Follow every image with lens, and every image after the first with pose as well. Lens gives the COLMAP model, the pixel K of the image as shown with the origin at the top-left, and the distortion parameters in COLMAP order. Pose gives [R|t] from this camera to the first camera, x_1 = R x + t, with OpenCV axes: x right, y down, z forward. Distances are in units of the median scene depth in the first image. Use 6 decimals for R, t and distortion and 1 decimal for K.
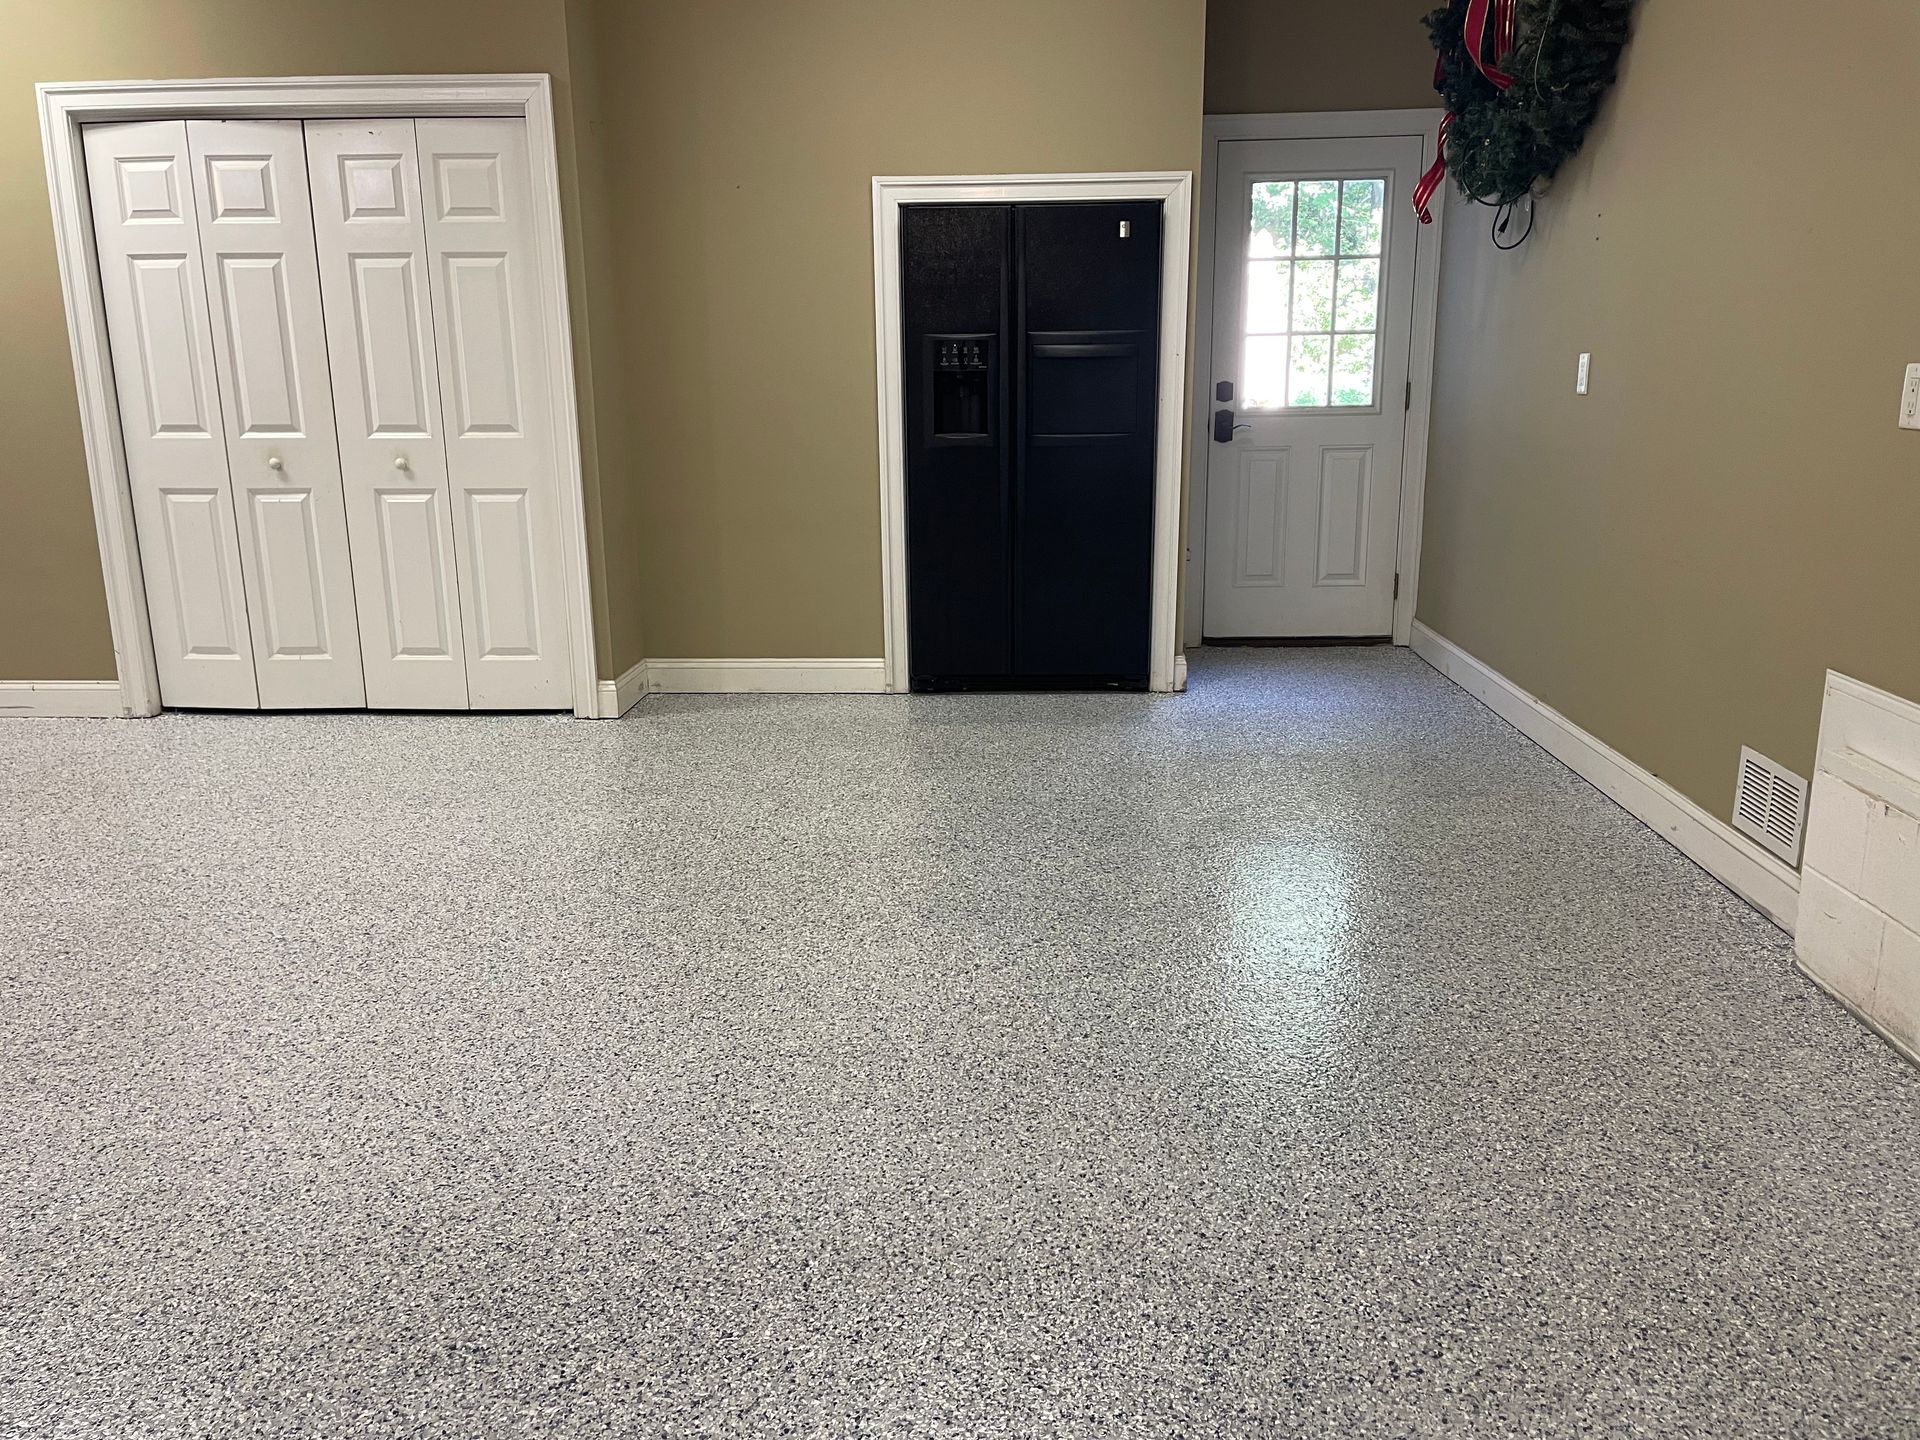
lens RADIAL K [[1455.7, 0, 960.0], [0, 1455.7, 720.0], [0, 0, 1]] dist [0.075315, -0.090469]
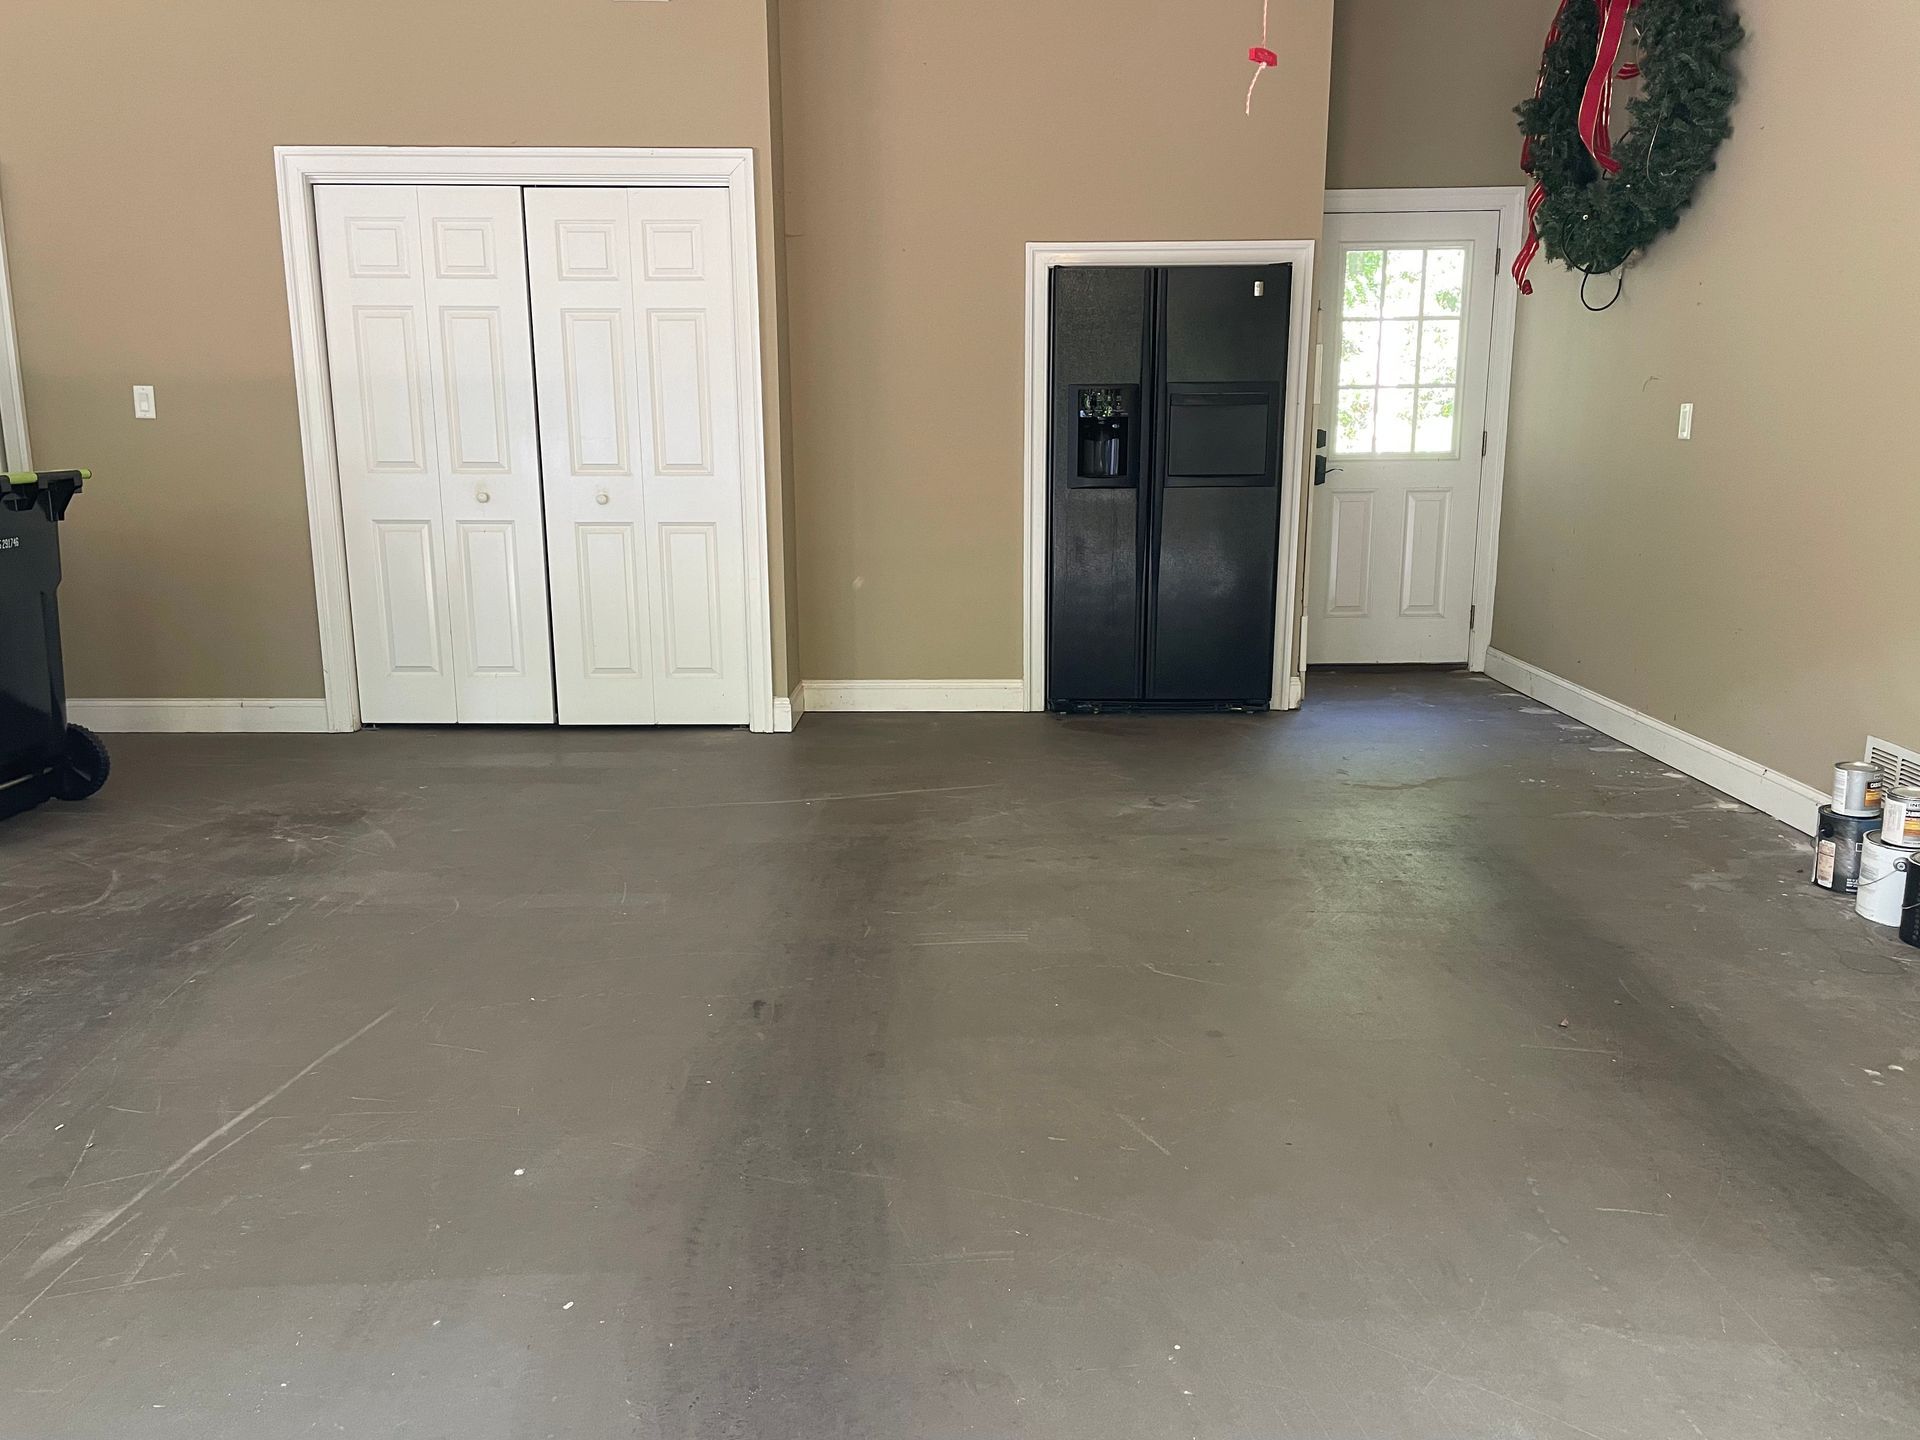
lens RADIAL K [[1449.3, 0, 969.4], [0, 1449.3, 735.2], [0, 0, 1]] dist [0.071939, -0.093941]
pose [[0.999382, -0.000554, 0.035150, -0.139719], [0.001425, 0.999692, -0.024765, 0.027945], [-0.035125, 0.024799, 0.999075, -0.086455]]
